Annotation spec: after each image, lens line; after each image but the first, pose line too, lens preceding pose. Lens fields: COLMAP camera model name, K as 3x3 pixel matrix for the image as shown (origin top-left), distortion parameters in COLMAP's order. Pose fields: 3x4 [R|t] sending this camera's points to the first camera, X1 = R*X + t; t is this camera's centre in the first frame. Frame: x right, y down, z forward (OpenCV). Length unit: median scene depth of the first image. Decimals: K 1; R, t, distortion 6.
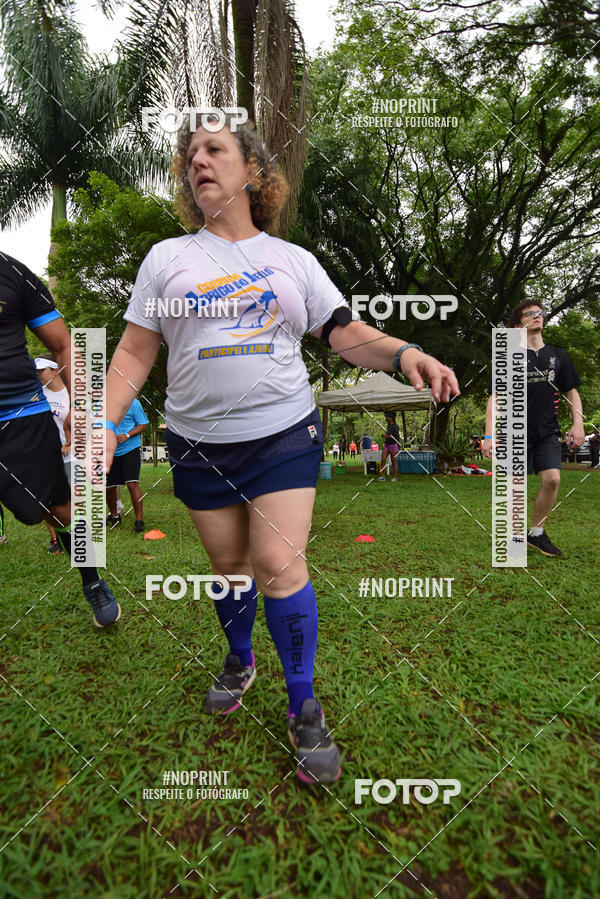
lens RADIAL K [[423.0, 0, 301.6], [0, 423.0, 452.6], [0, 0, 1]] dist [-0.022318, -0.002400]
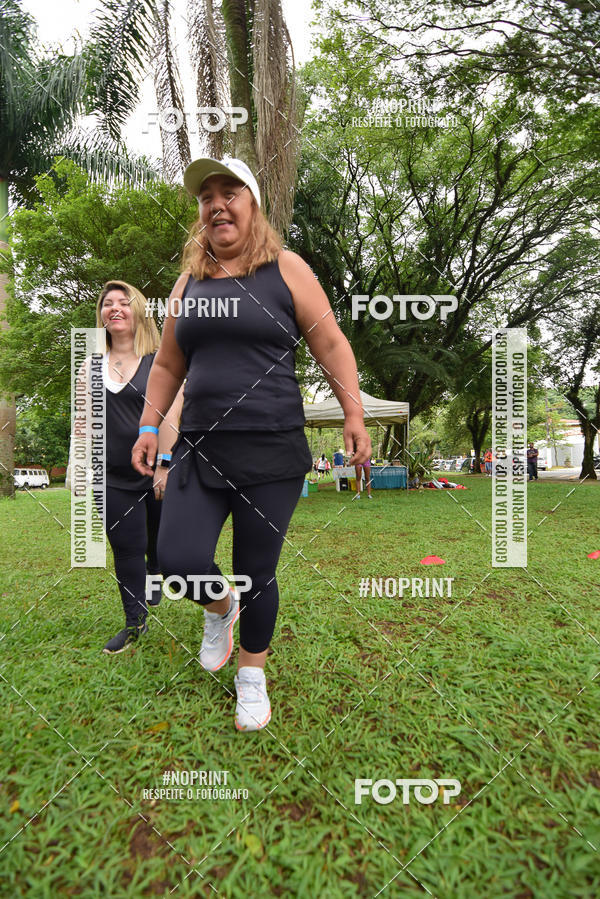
lens RADIAL K [[423.0, 0, 301.1], [0, 423.0, 455.6], [0, 0, 1]] dist [-0.022318, -0.002400]
pose [[0.990471, -0.017605, 0.136589, -0.069080], [0.023061, 0.998994, -0.038469, 0.005146], [-0.135774, 0.041252, 0.989881, 0.044893]]
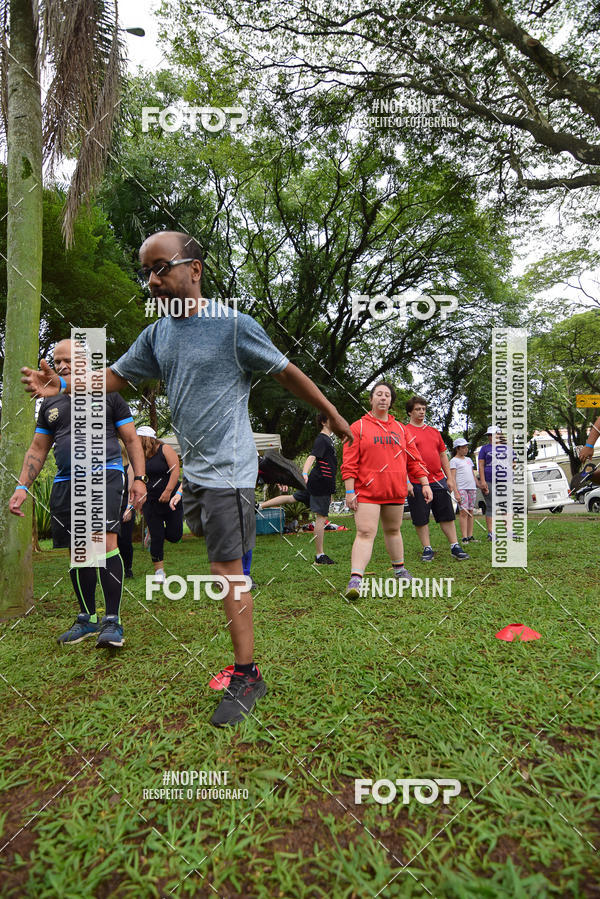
lens RADIAL K [[423.0, 0, 298.8], [0, 423.0, 457.3], [0, 0, 1]] dist [-0.022318, -0.002400]
pose [[0.928460, -0.014124, 0.371163, 0.016488], [0.067956, 0.988869, -0.132361, 0.012375], [-0.365162, 0.148114, 0.919086, 0.156935]]
